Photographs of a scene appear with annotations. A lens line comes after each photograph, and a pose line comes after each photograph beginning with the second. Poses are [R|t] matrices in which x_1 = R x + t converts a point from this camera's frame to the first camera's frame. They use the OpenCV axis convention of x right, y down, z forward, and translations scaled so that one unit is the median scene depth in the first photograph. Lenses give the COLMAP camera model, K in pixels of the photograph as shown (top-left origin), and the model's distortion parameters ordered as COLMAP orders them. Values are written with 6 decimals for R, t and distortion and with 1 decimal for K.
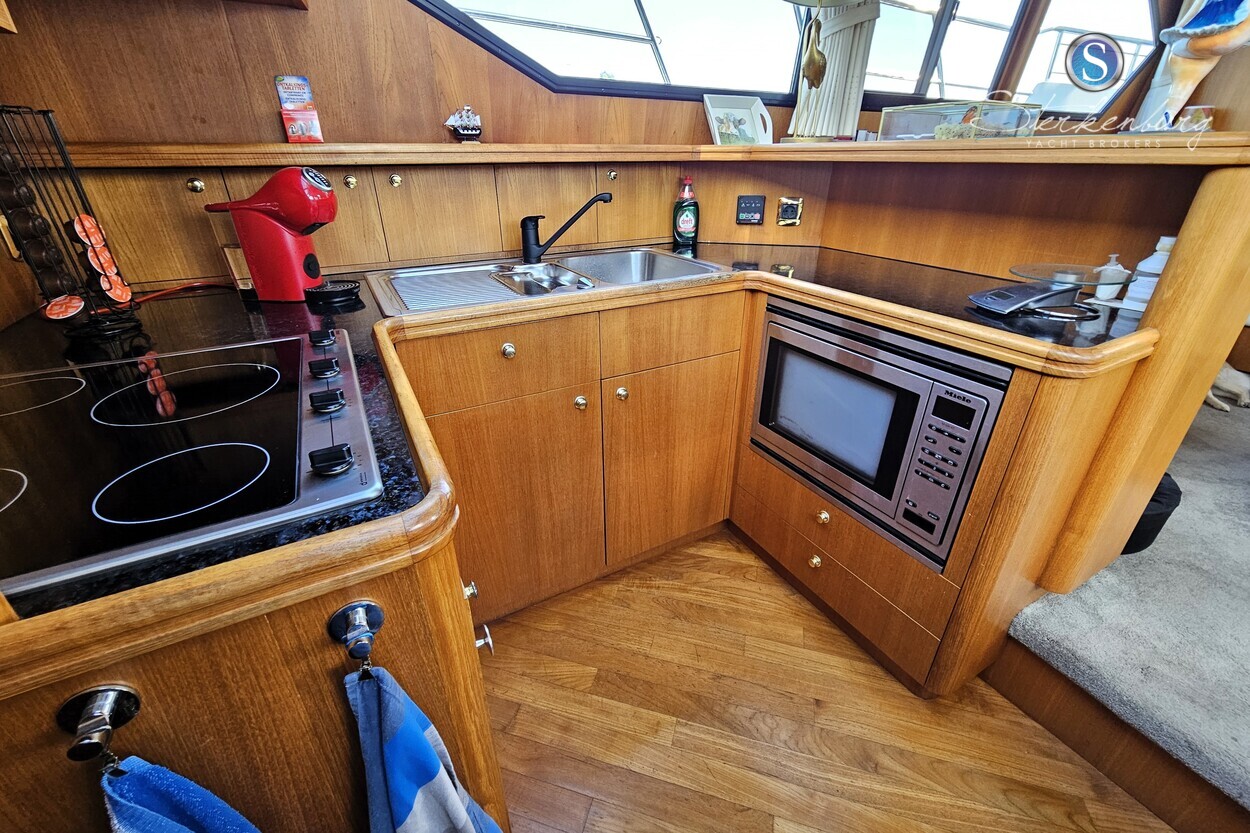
lens RADIAL K [[514.3, 0, 625.5], [0, 514.3, 409.4], [0, 0, 1]] dist [0.000264, -0.000134]
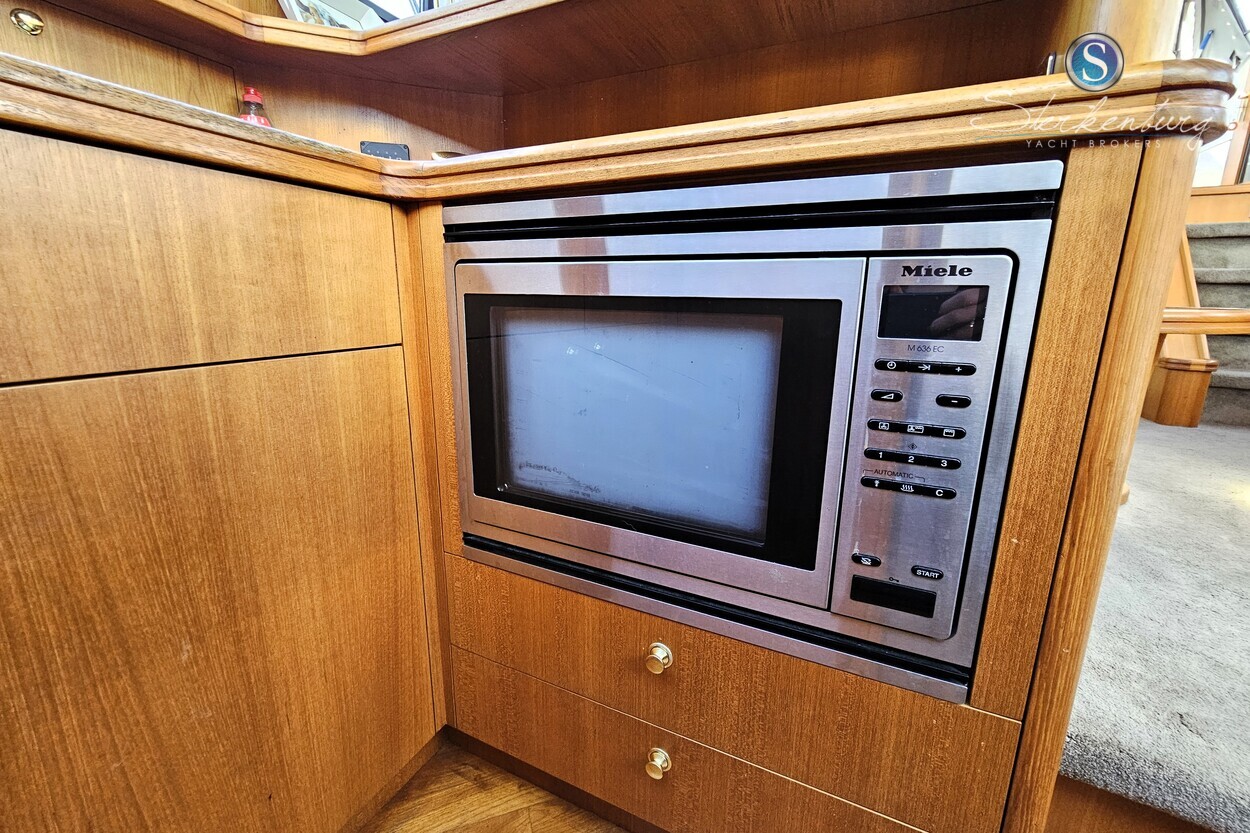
lens RADIAL K [[514.3, 0, 625.5], [0, 514.3, 409.4], [0, 0, 1]] dist [0.000264, -0.000134]
pose [[0.815009, -0.114797, 0.567963, 0.129518], [0.244085, 0.956989, -0.156827, 0.065079], [-0.525531, 0.266447, 0.807975, 0.596486]]
